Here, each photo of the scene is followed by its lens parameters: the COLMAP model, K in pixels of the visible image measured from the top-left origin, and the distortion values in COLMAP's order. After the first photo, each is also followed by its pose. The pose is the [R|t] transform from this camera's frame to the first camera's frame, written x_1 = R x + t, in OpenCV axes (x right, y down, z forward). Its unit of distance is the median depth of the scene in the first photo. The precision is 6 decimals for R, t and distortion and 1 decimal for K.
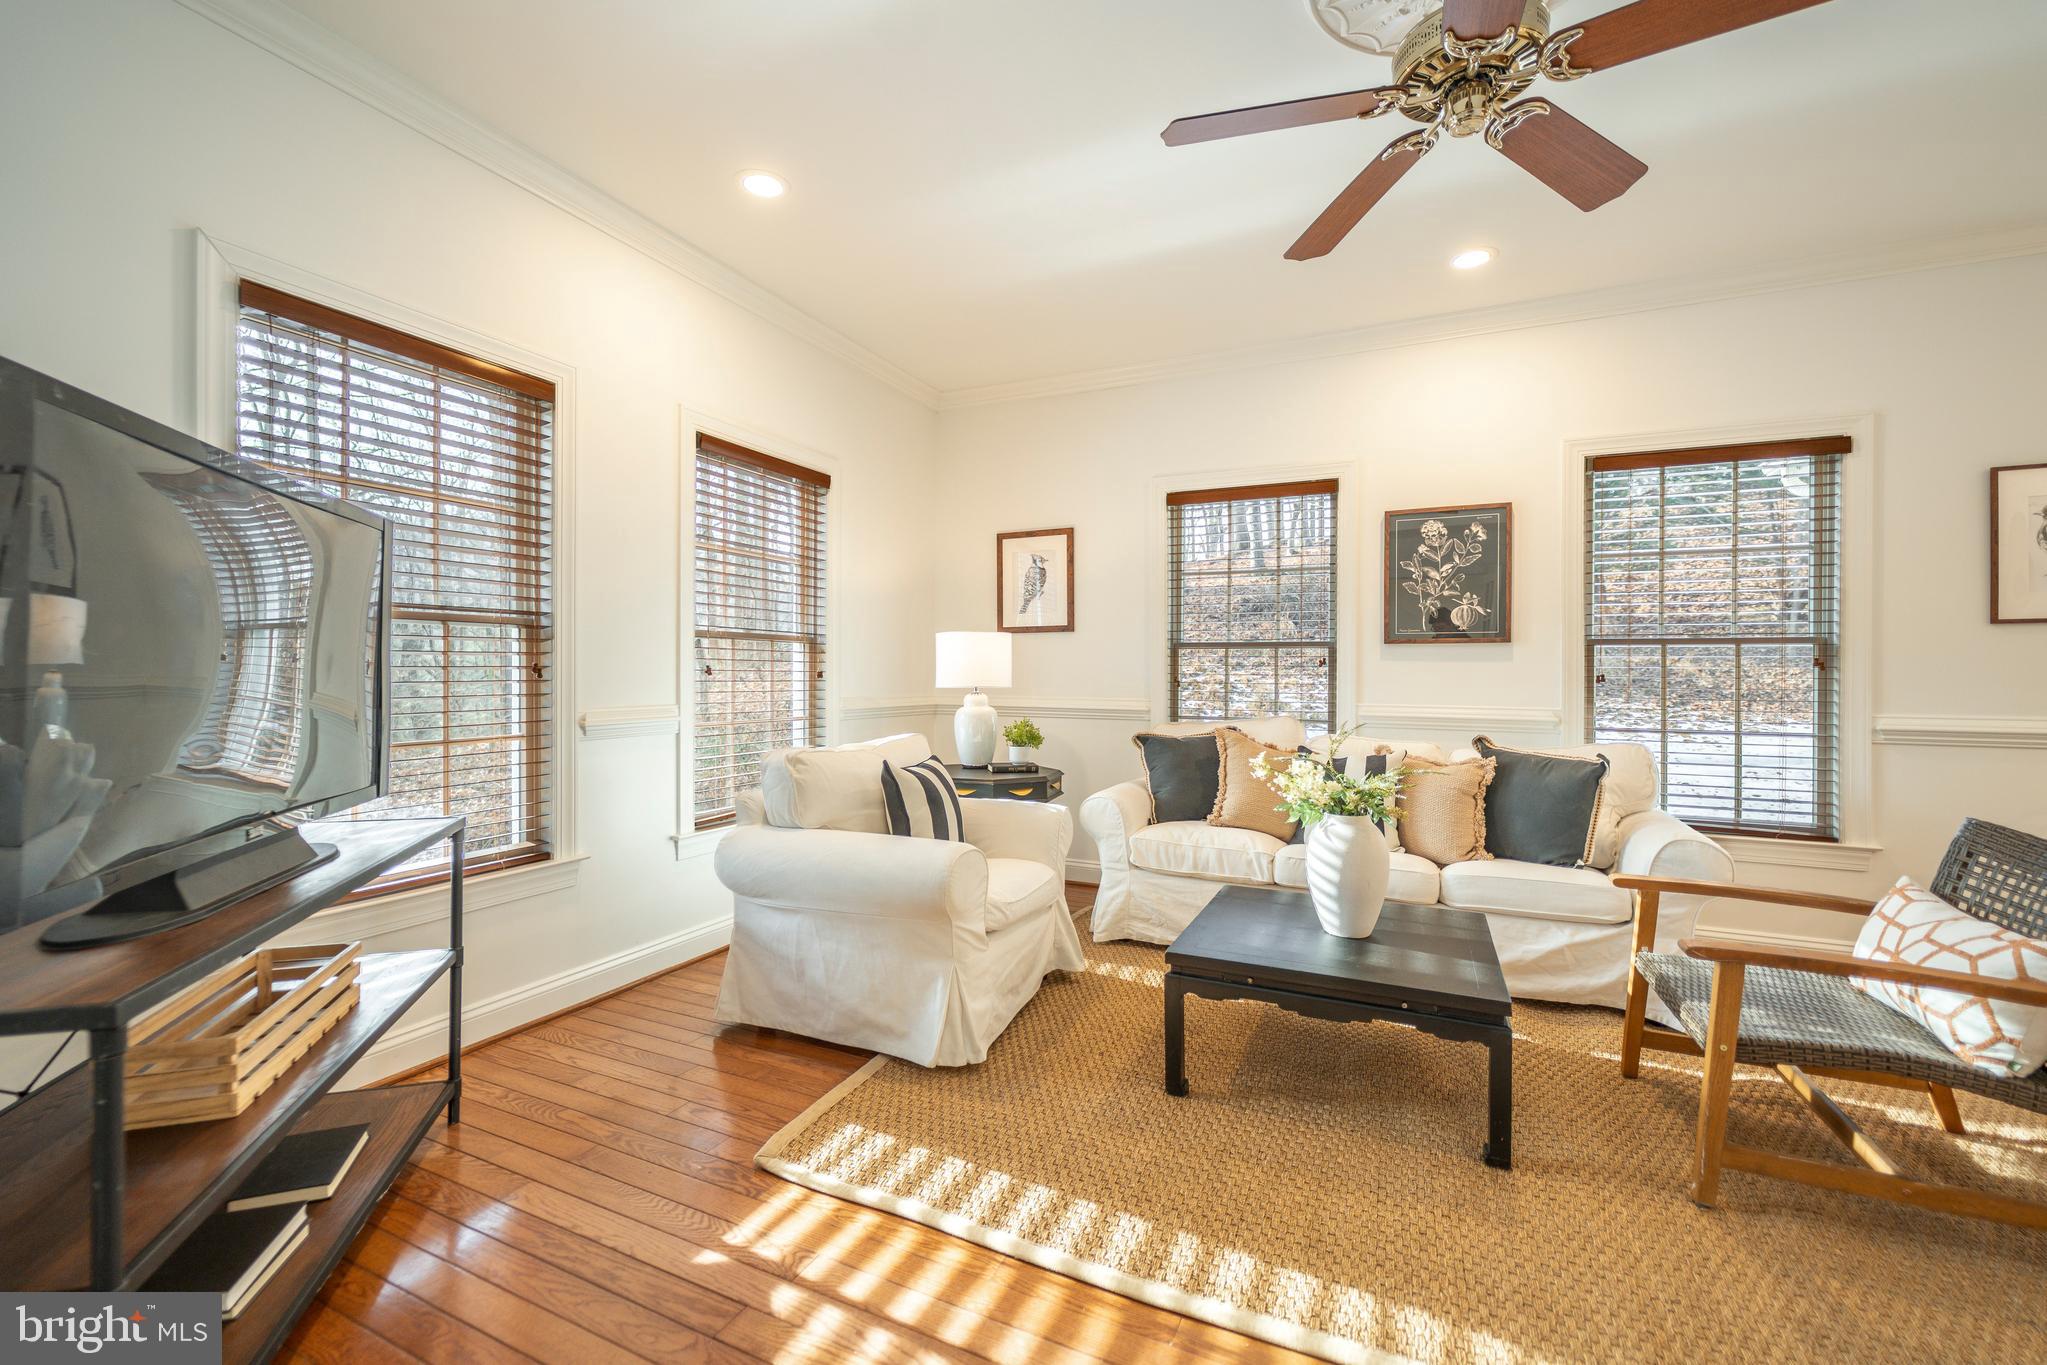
lens RADIAL K [[854.6, 0, 1023.5], [0, 854.6, 682.5], [0, 0, 1]] dist [0.001525, 0.000249]
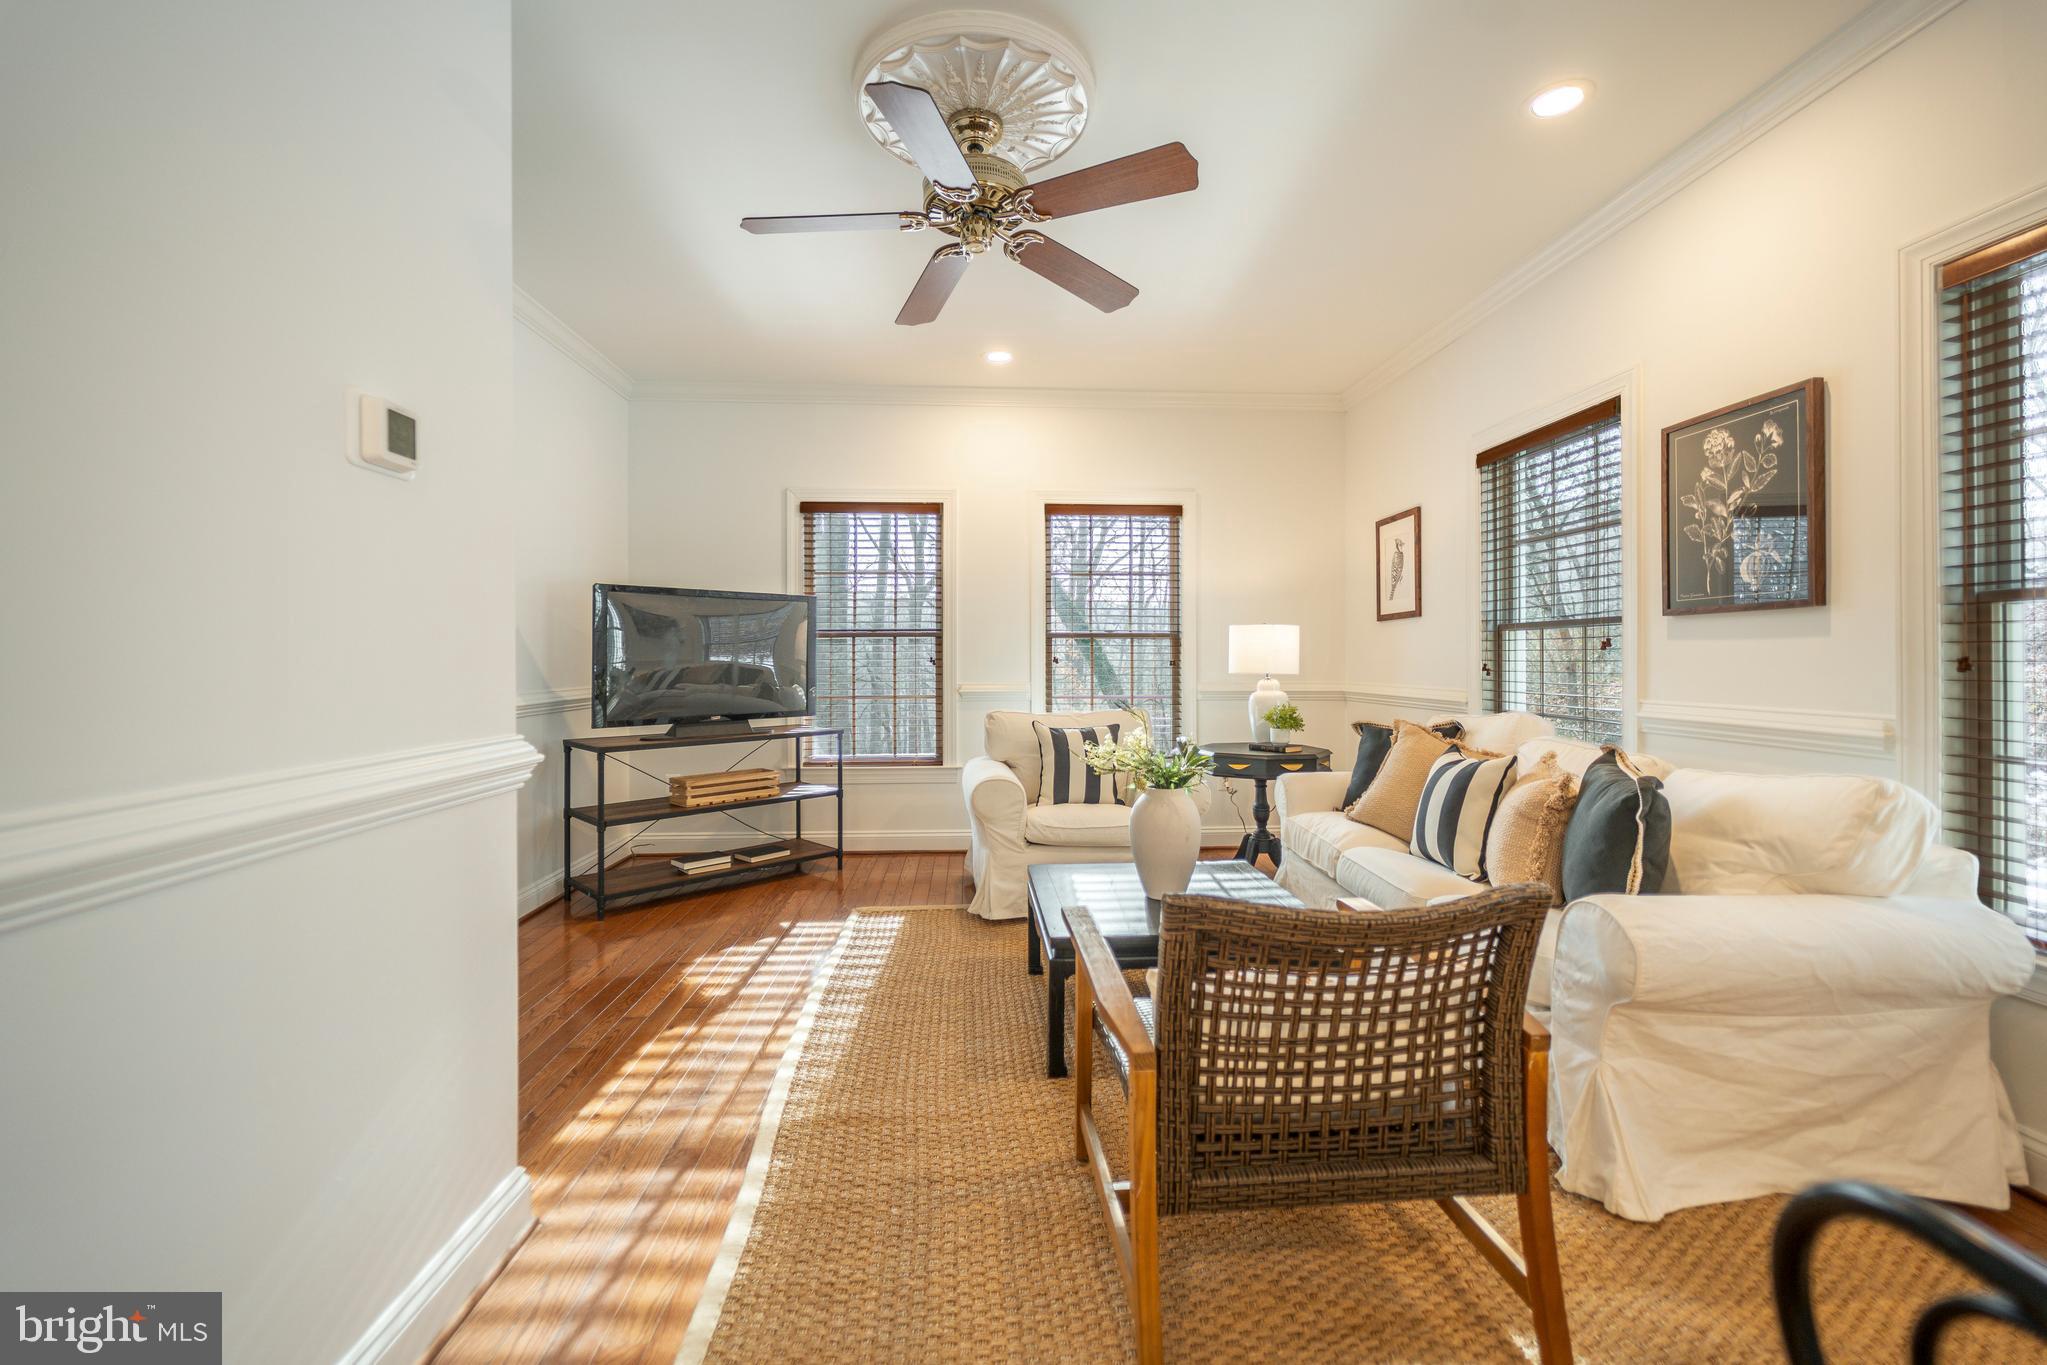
lens RADIAL K [[834.4, 0, 1010.9], [0, 834.4, 650.6], [0, 0, 1]] dist [0.001816, 0.000333]
pose [[0.480318, -0.015833, -0.876951, 0.796203], [-0.009369, 0.999687, -0.023180, 0.004568], [0.877044, 0.019350, 0.480020, 0.203540]]
